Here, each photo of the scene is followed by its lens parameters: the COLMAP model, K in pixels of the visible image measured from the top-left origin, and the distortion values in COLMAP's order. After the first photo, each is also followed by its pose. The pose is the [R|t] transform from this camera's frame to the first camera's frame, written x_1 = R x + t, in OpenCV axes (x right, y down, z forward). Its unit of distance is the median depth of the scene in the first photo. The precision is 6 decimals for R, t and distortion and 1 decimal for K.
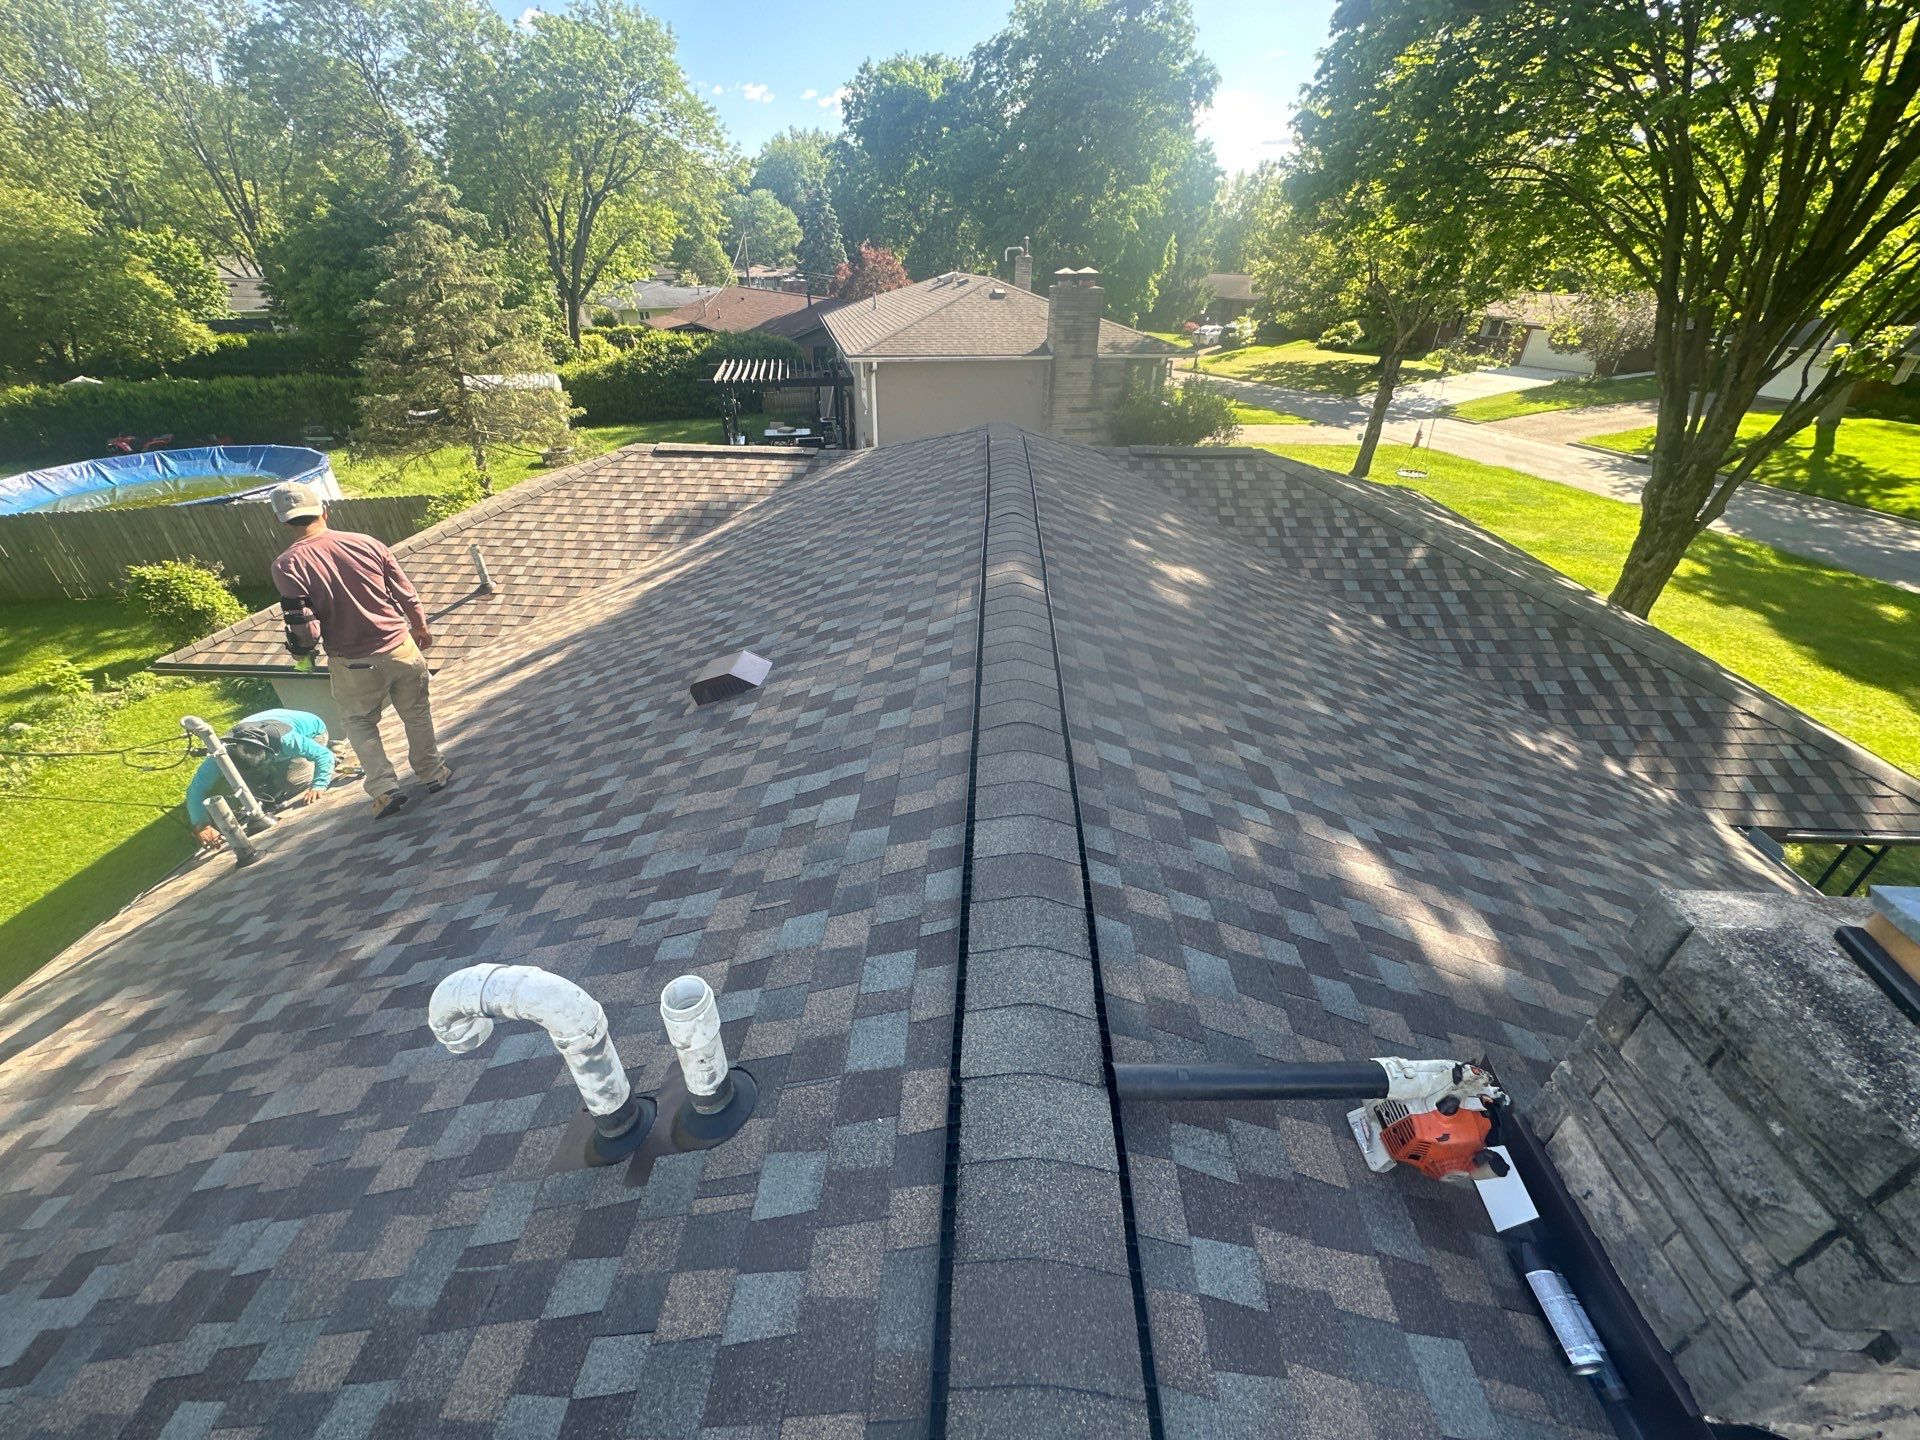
lens RADIAL K [[760.0, 0, 951.6], [0, 760.0, 718.3], [0, 0, 1]] dist [-0.001218, -0.000522]
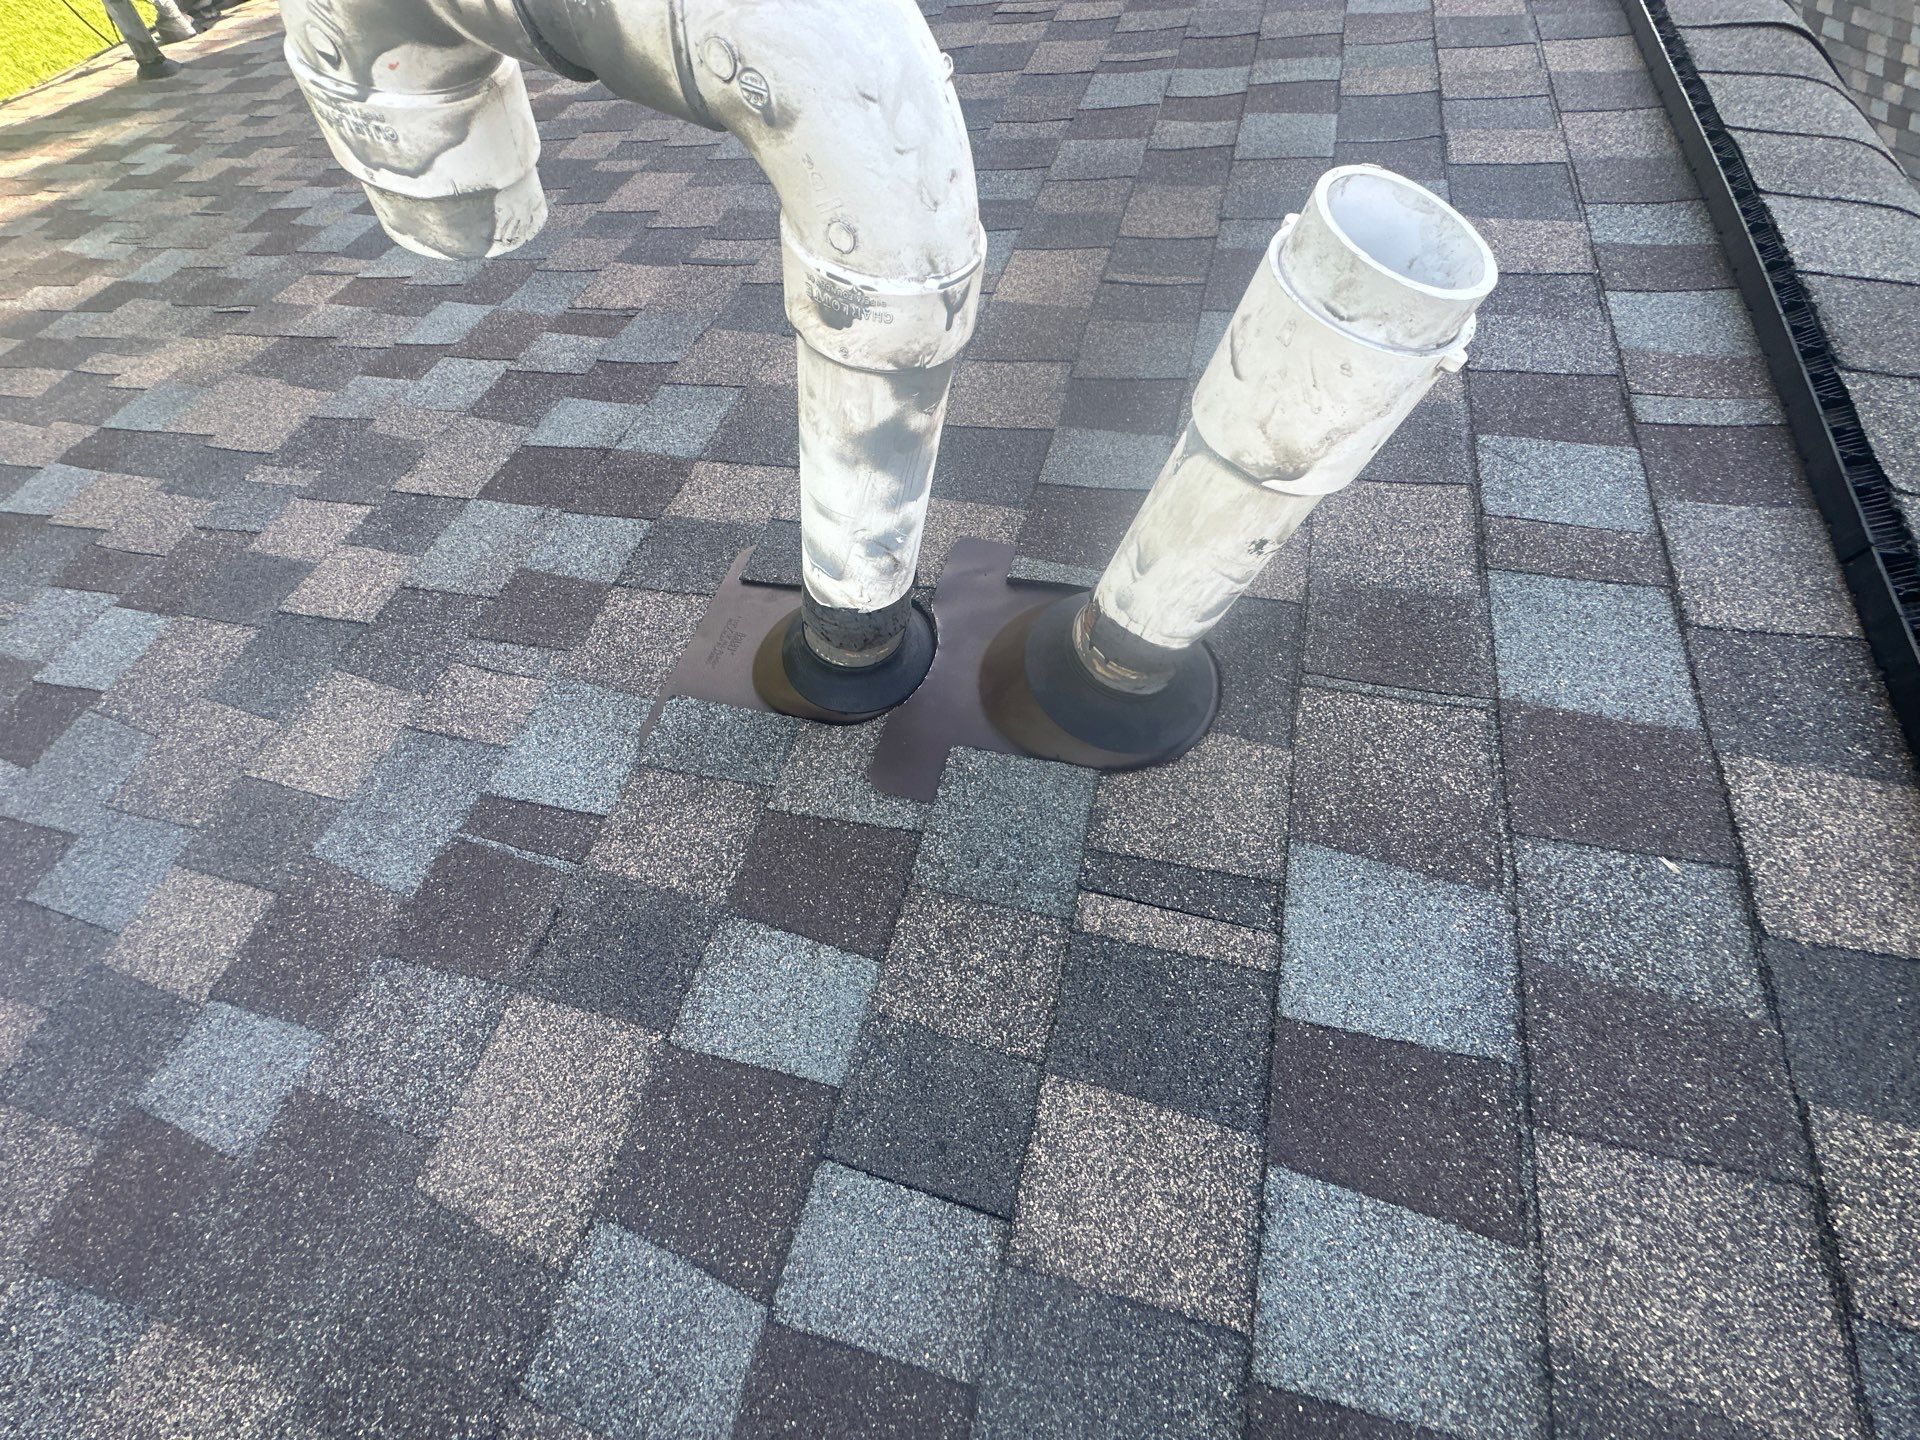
lens RADIAL K [[760.0, 0, 951.6], [0, 760.0, 718.3], [0, 0, 1]] dist [-0.001218, -0.000522]
pose [[0.957766, 0.284429, 0.042237, -0.250033], [-0.267211, 0.826119, 0.496111, 0.226979], [0.106216, -0.486444, 0.867231, 0.406437]]
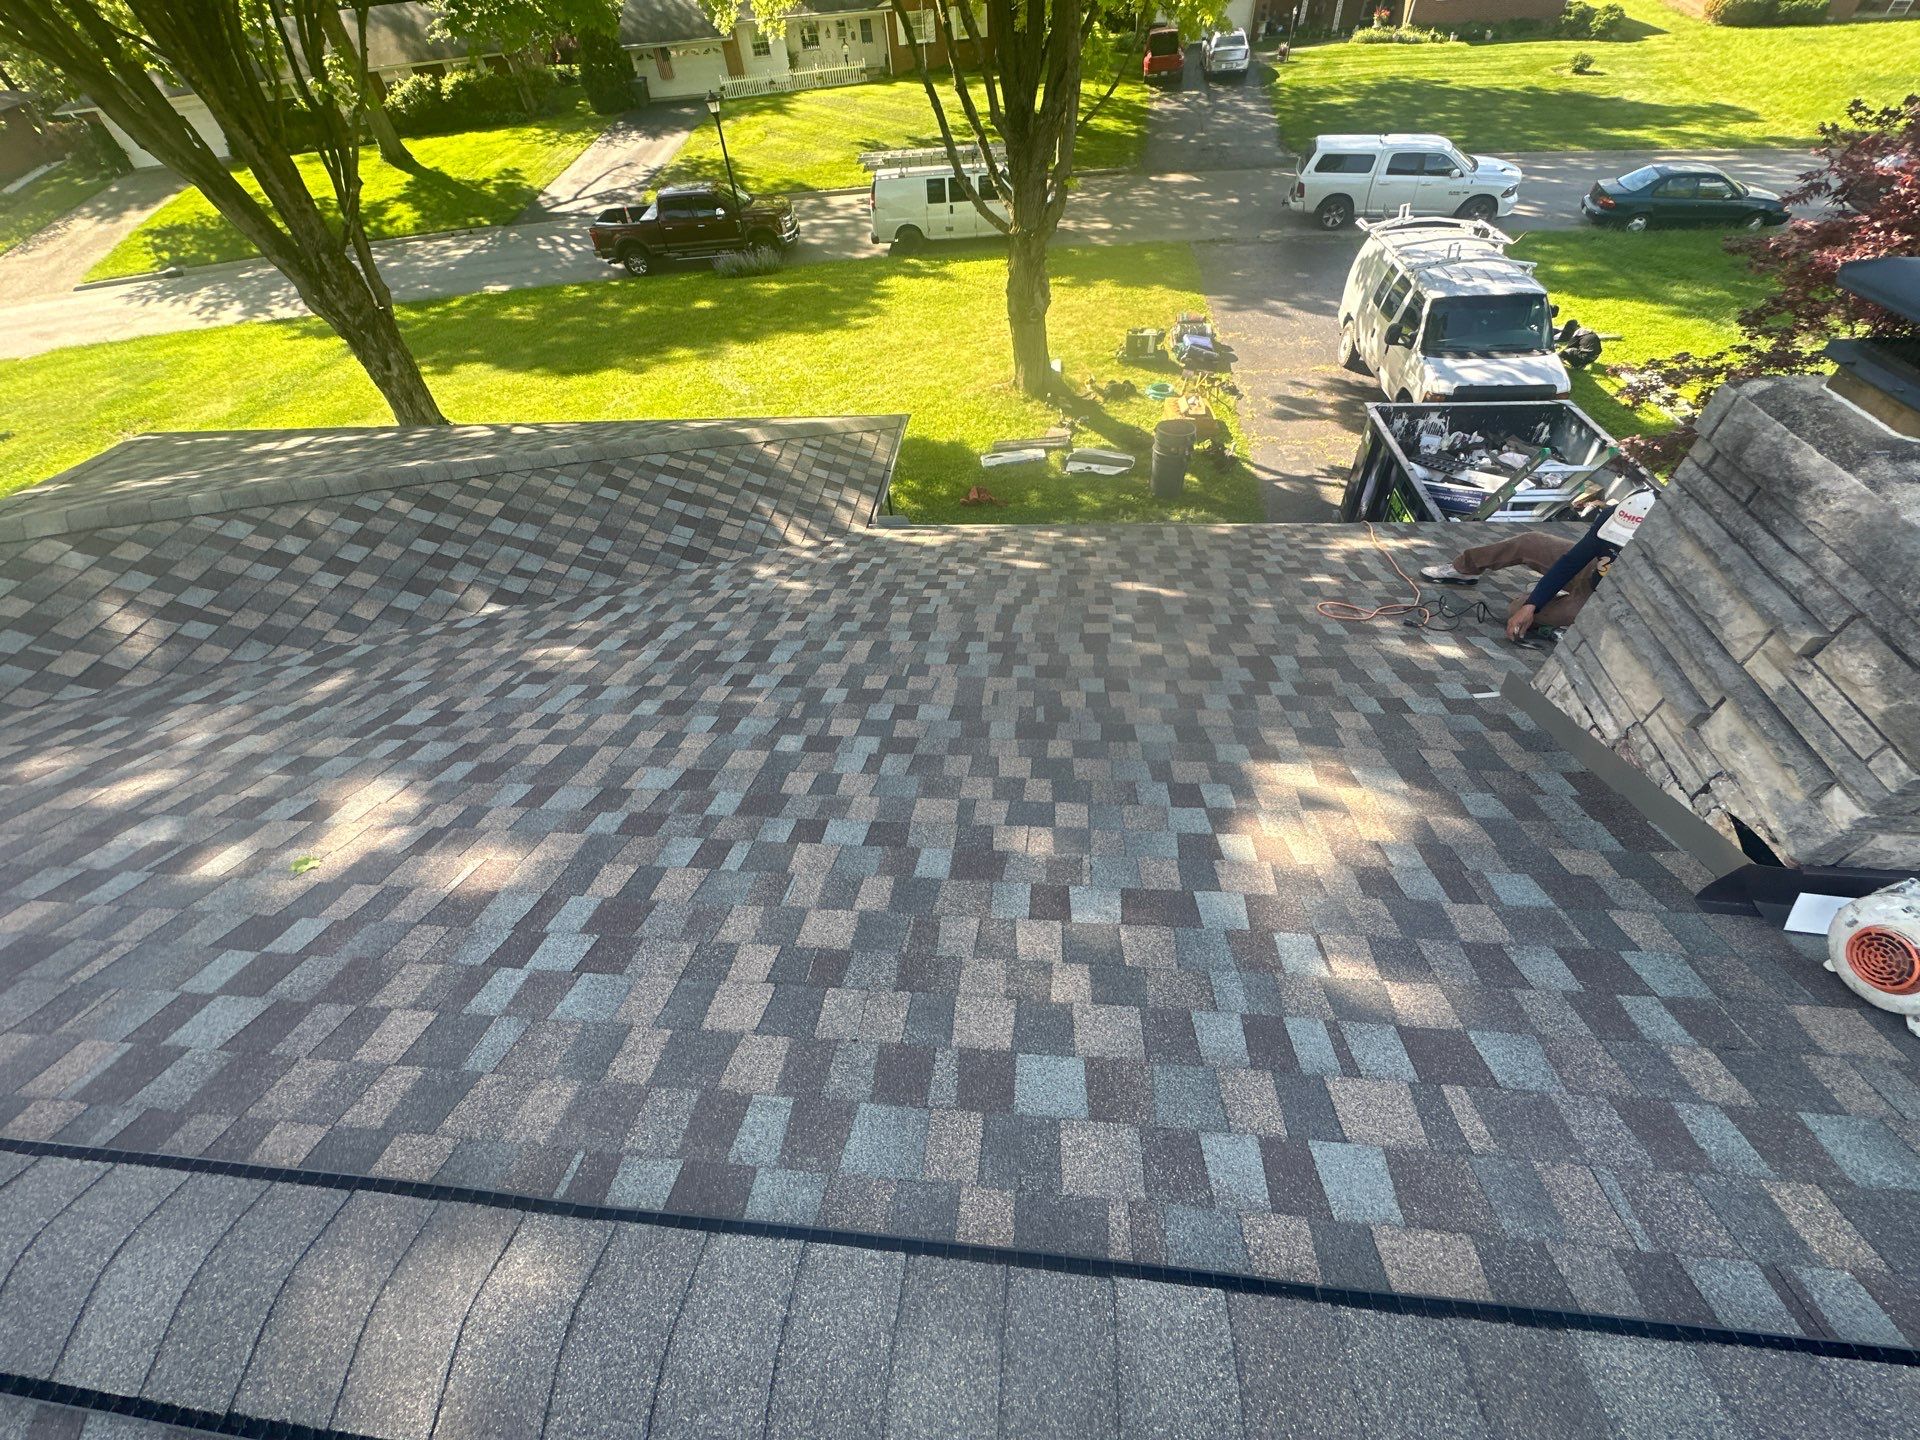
lens RADIAL K [[766.1, 0, 957.6], [0, 766.1, 717.0], [0, 0, 1]] dist [-0.002041, -0.000166]
pose [[0.047936, -0.743812, 0.666668, 0.084023], [0.587048, 0.560976, 0.583678, -0.492143], [-0.808132, 0.363387, 0.463544, 0.770968]]
